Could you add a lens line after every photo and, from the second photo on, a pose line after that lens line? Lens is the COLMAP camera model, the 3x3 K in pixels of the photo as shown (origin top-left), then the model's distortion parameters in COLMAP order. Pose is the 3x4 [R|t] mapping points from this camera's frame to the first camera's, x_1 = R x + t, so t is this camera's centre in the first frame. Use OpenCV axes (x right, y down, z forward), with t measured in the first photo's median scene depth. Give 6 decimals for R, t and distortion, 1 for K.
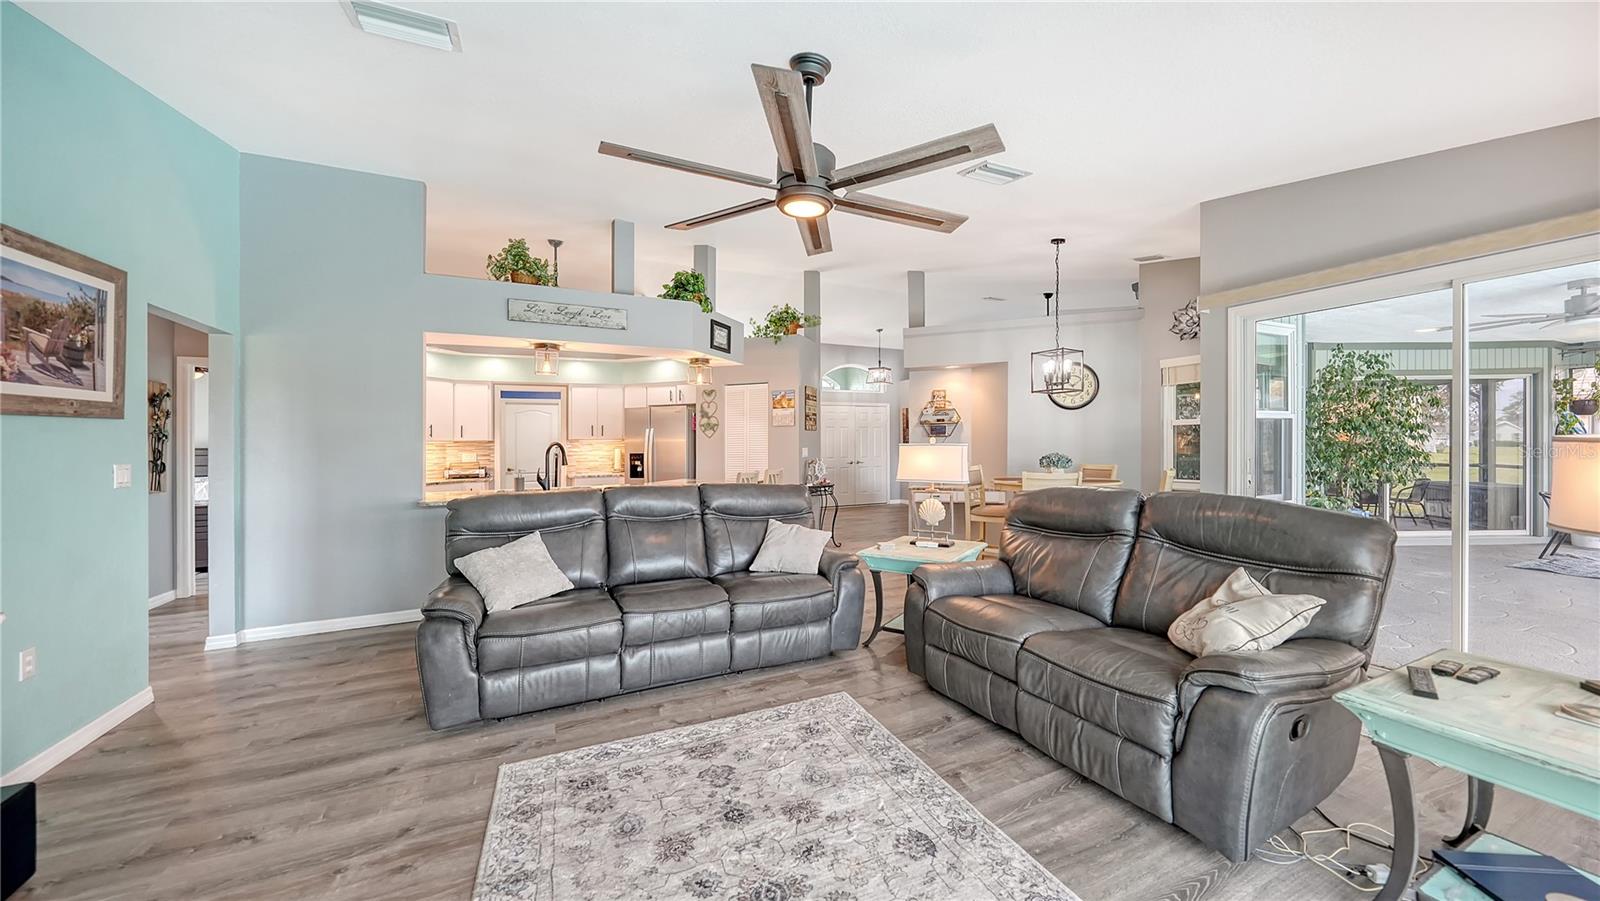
lens RADIAL K [[564.1, 0, 822.0], [0, 564.1, 450.7], [0, 0, 1]] dist [0.002093, 0.000235]
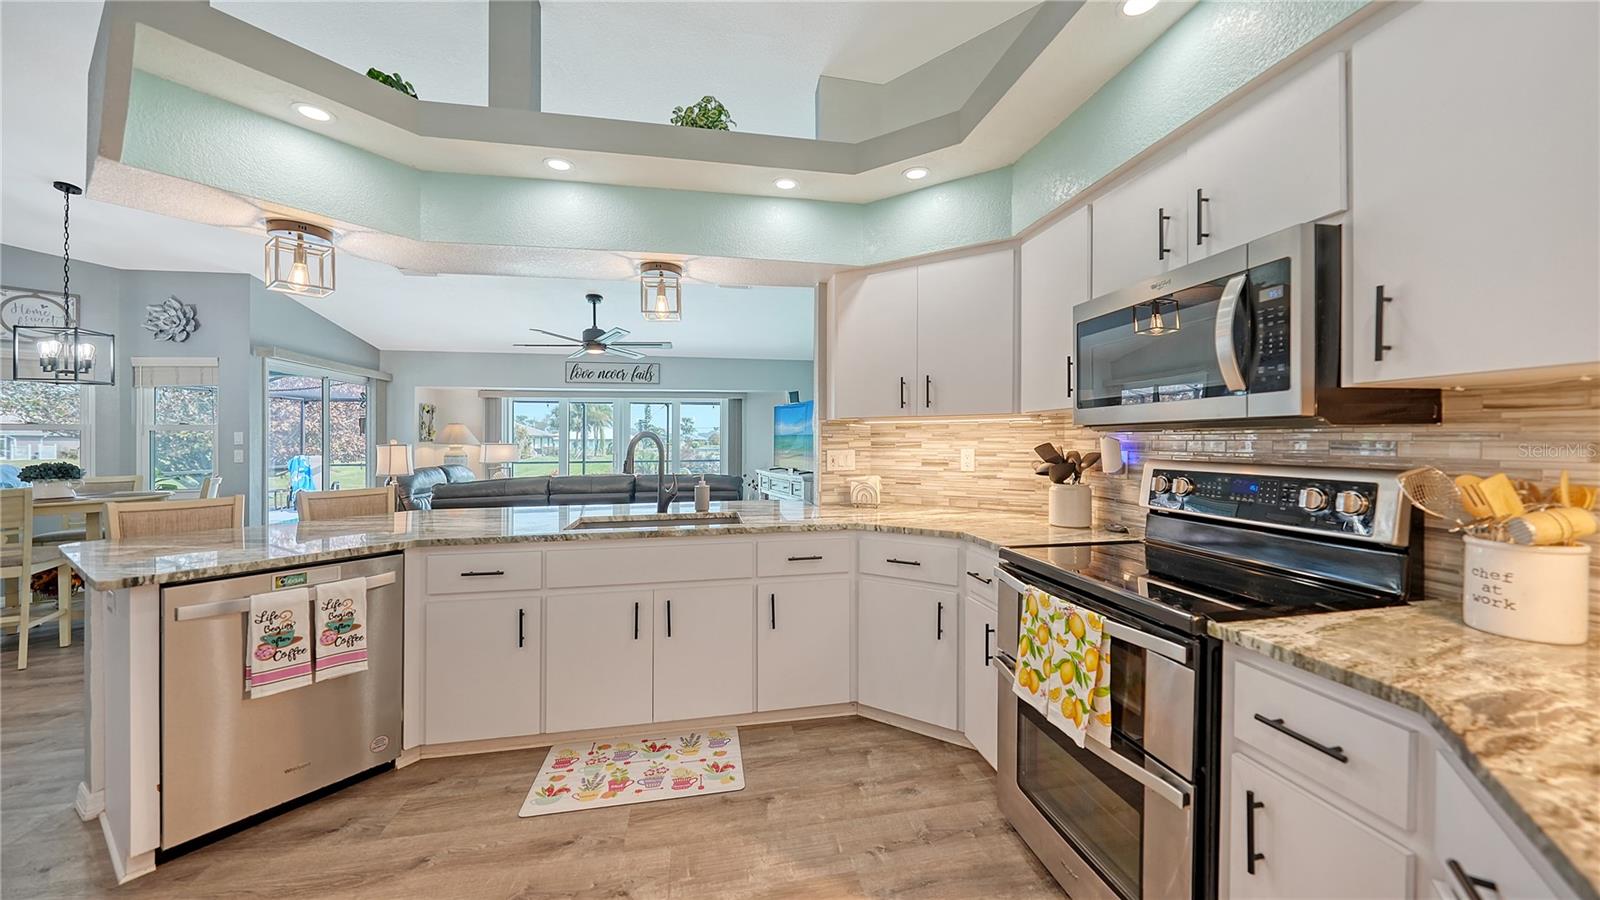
lens RADIAL K [[556.1, 0, 807.1], [0, 556.1, 442.7], [0, 0, 1]] dist [-0.004450, -0.000036]
pose [[-0.963129, 0.018216, 0.268421, -1.281042], [0.022312, 0.999676, 0.012213, -0.012970], [-0.268112, 0.017752, -0.963224, 2.474639]]
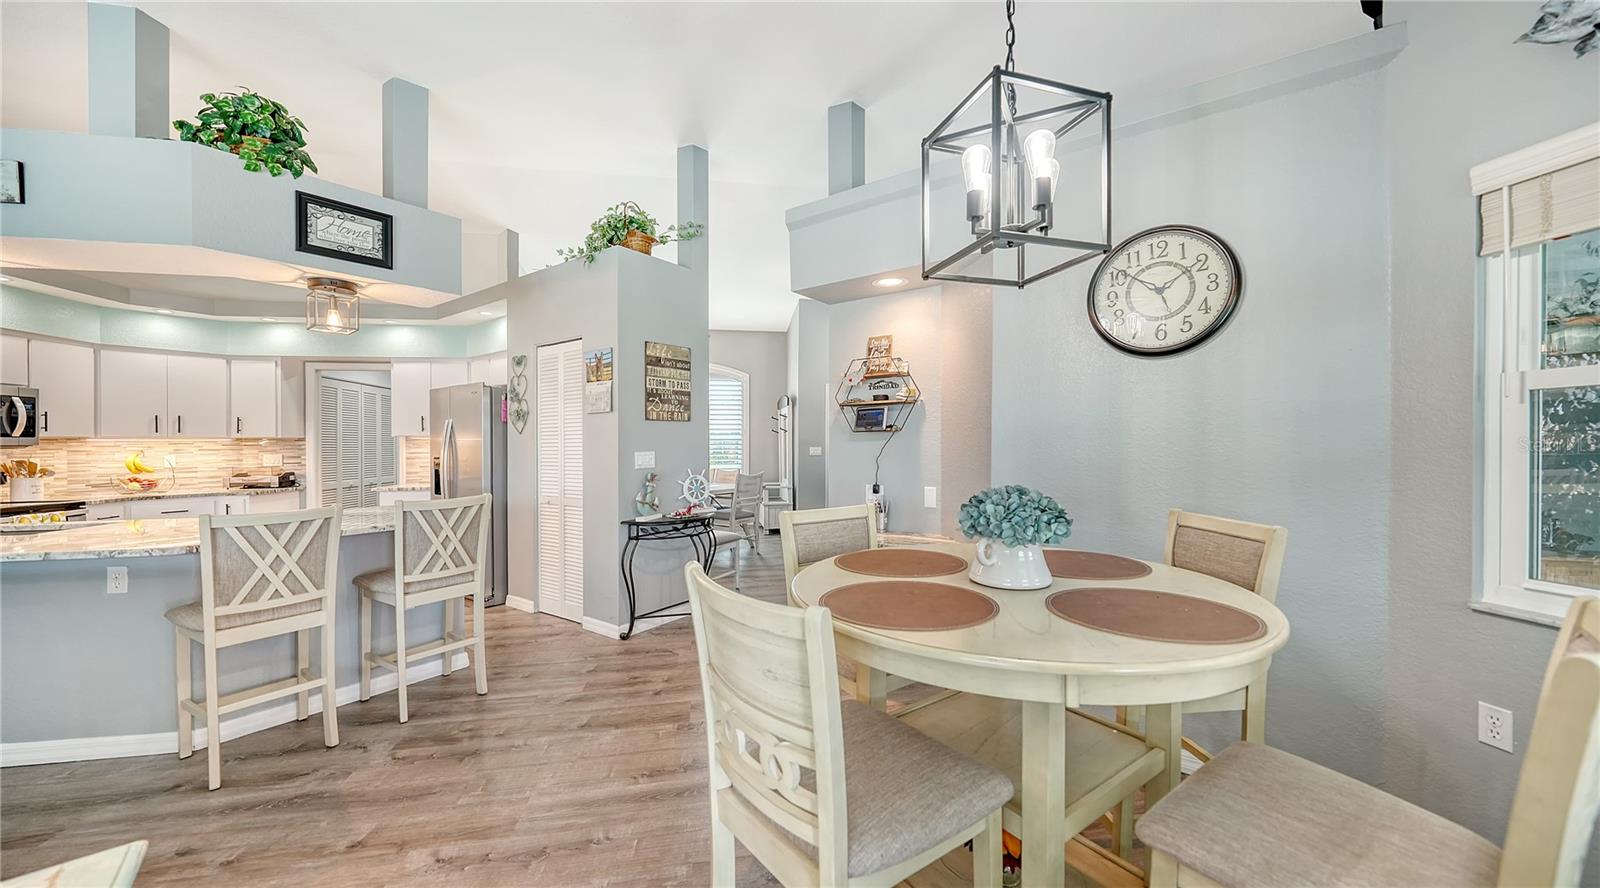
lens RADIAL K [[556.1, 0, 834.2], [0, 556.1, 438.6], [0, 0, 1]] dist [-0.004450, -0.000036]
pose [[0.962743, 0.002250, -0.270408, 0.696973], [-0.006386, 0.999876, -0.014417, -0.027992], [0.270342, 0.015607, 0.962638, 1.236394]]
